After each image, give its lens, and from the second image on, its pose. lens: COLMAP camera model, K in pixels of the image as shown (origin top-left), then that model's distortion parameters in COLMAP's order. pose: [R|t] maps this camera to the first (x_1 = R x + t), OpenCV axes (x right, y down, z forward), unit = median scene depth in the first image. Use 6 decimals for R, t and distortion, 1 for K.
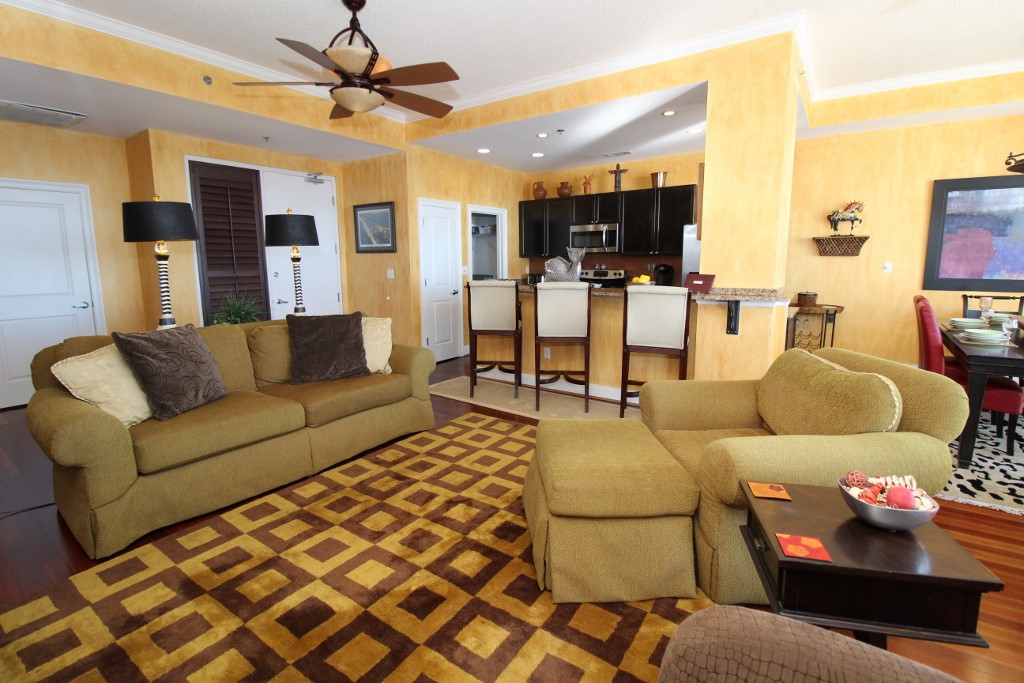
lens RADIAL K [[475.0, 0, 518.6], [0, 475.0, 336.5], [0, 0, 1]] dist [-0.010838, -0.004628]
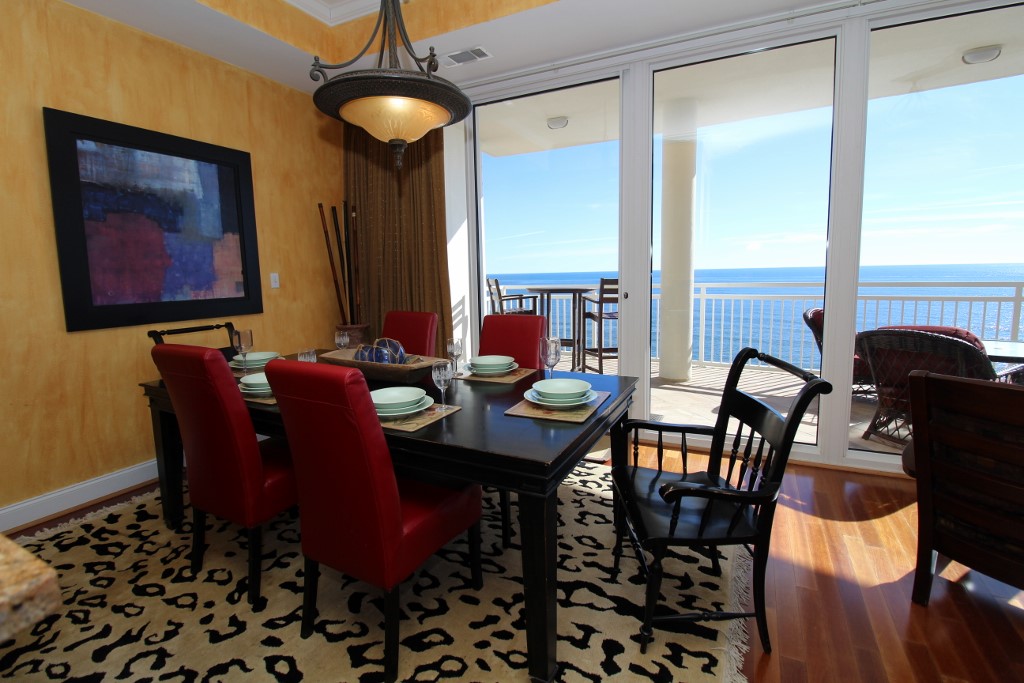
lens RADIAL K [[475.0, 0, 502.3], [0, 475.0, 324.7], [0, 0, 1]] dist [-0.010838, -0.004628]
pose [[-0.139623, -0.098007, 0.985343, 0.329544], [0.179541, 0.976090, 0.122528, -0.089186], [-0.973792, 0.194017, -0.118688, 0.646026]]
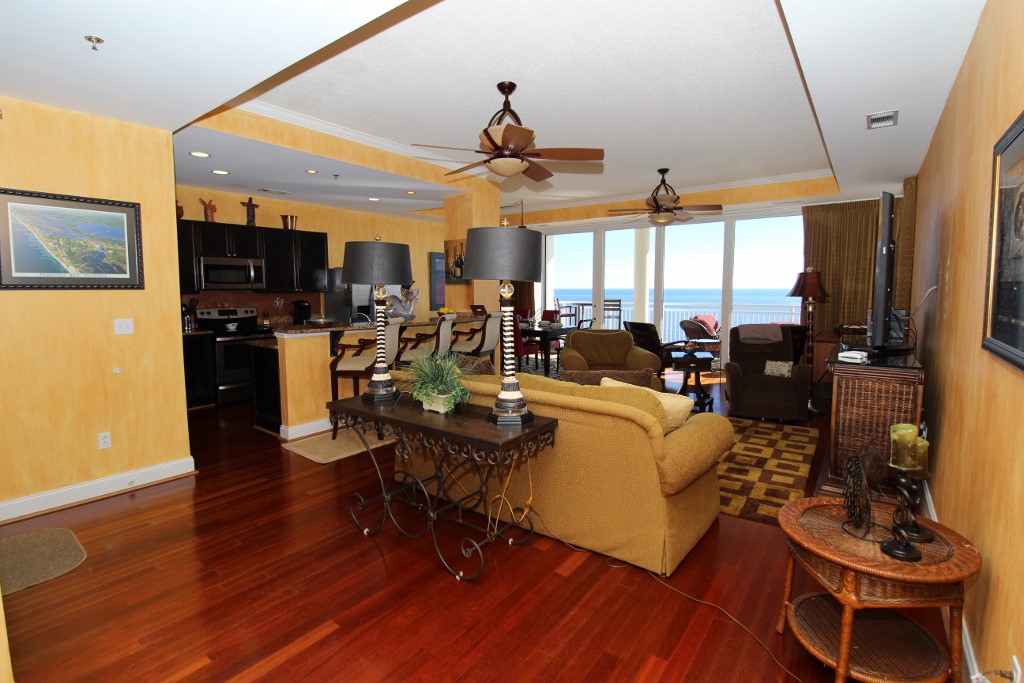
lens RADIAL K [[475.0, 0, 513.7], [0, 475.0, 328.6], [0, 0, 1]] dist [-0.010838, -0.004628]
pose [[0.028731, -0.079444, 0.996425, -1.009694], [0.158800, 0.984540, 0.073918, -0.122473], [-0.986893, 0.156108, 0.040902, 0.652629]]
